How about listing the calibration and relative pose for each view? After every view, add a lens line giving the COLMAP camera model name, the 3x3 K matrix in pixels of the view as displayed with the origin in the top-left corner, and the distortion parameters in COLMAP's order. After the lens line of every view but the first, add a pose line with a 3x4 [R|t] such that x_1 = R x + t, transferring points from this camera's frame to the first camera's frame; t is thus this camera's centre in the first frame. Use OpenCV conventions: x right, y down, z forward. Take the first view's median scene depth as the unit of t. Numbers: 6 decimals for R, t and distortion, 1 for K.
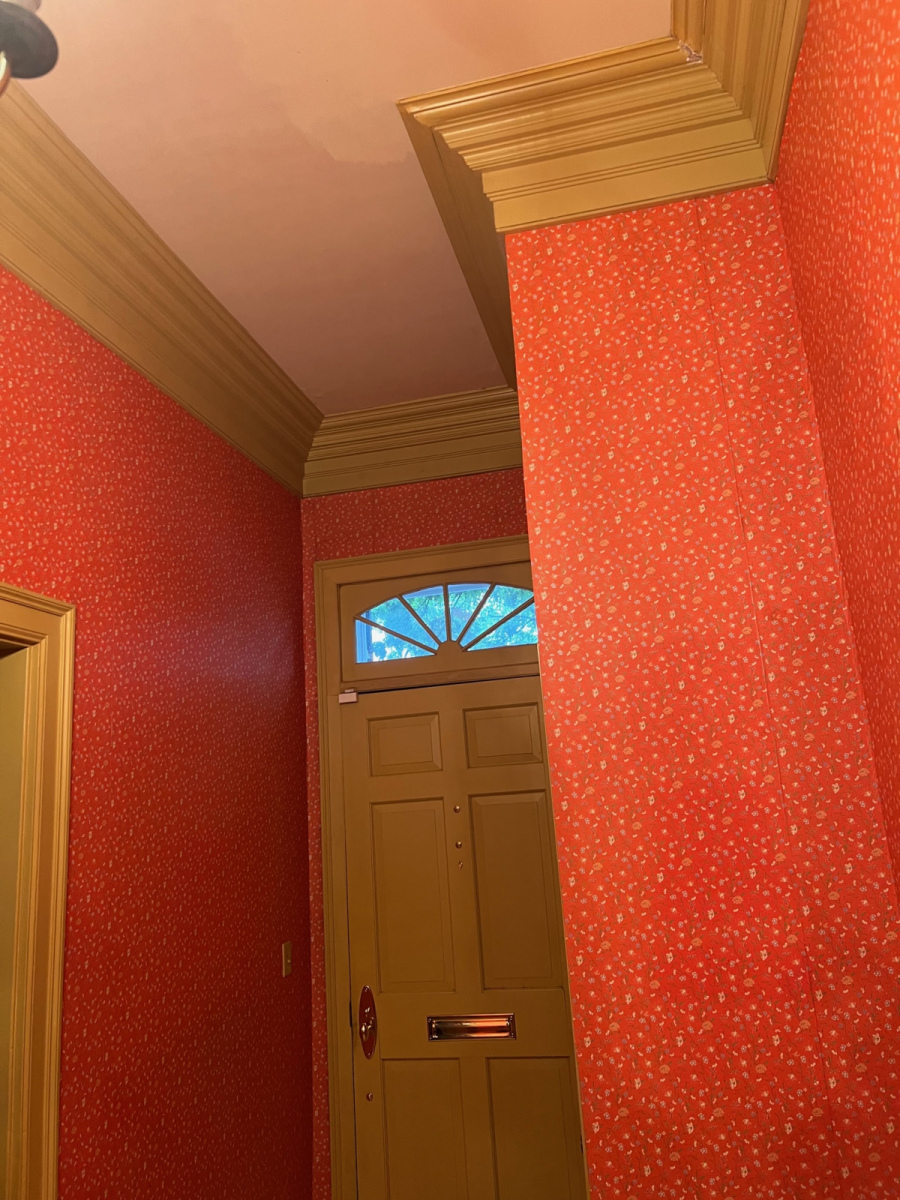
lens RADIAL K [[896.3, 0, 448.6], [0, 896.3, 593.8], [0, 0, 1]] dist [0.042316, -0.045482]
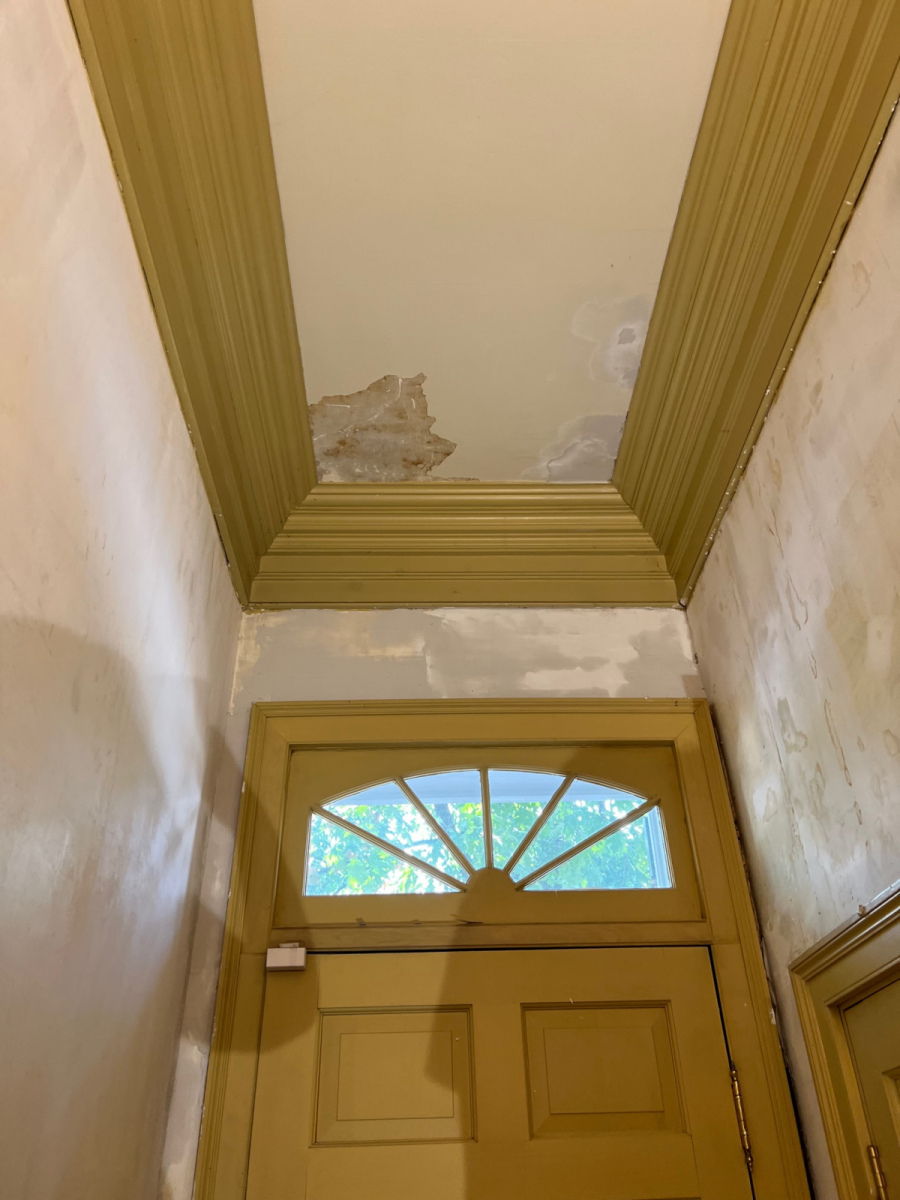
lens RADIAL K [[896.3, 0, 453.0], [0, 896.3, 598.0], [0, 0, 1]] dist [0.042316, -0.045482]
pose [[0.964743, 0.188923, 0.183244, -0.151708], [-0.101666, 0.909695, -0.402641, 0.125544], [-0.242764, 0.369815, 0.896829, 0.456918]]
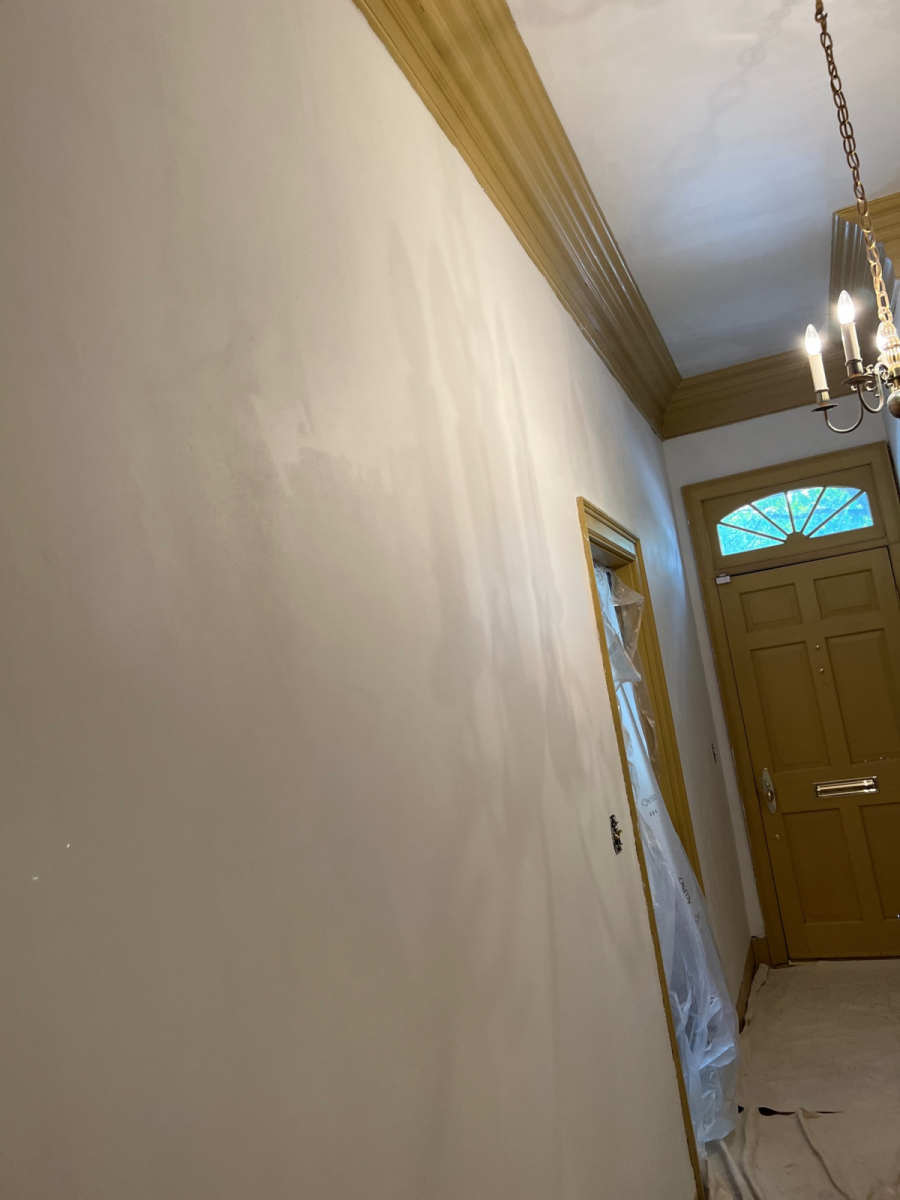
lens RADIAL K [[896.3, 0, 448.5], [0, 896.3, 591.3], [0, 0, 1]] dist [0.042316, -0.045482]
pose [[0.984344, -0.100094, -0.145081, -0.335003], [0.117364, 0.986312, 0.115816, -0.082620], [0.131503, -0.131030, 0.982618, -0.461351]]
